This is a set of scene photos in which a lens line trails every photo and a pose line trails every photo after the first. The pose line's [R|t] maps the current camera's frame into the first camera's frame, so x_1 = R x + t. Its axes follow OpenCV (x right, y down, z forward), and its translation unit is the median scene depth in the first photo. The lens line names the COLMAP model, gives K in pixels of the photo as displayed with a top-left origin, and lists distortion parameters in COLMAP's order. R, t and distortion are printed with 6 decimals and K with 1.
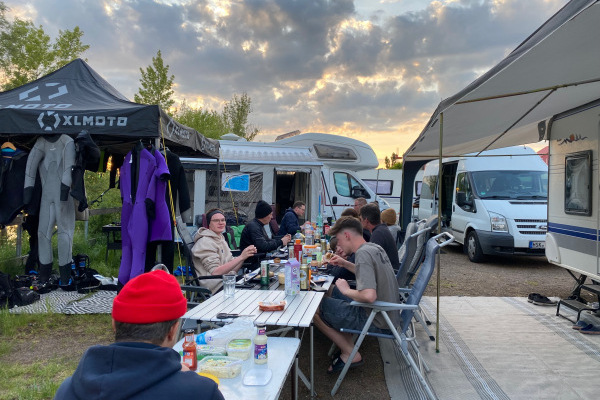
lens RADIAL K [[443.3, 0, 300.1], [0, 443.3, 200.7], [0, 0, 1]] dist [0.008430, -0.008569]
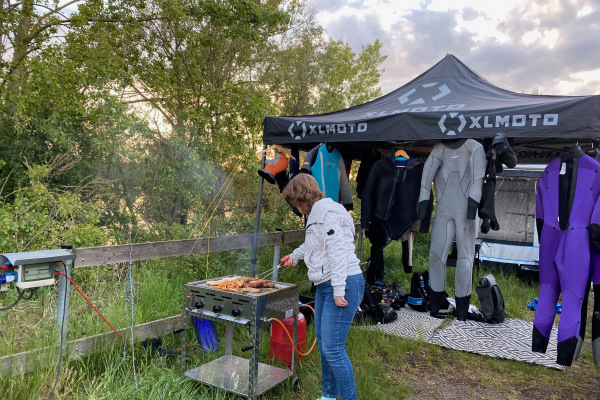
lens RADIAL K [[443.3, 0, 299.7], [0, 443.3, 198.8], [0, 0, 1]] dist [0.008430, -0.008569]
pose [[0.839602, 0.040186, -0.541714, -0.341410], [-0.048823, 0.998806, -0.001575, -0.020572], [0.541004, 0.027770, 0.840561, 0.129349]]
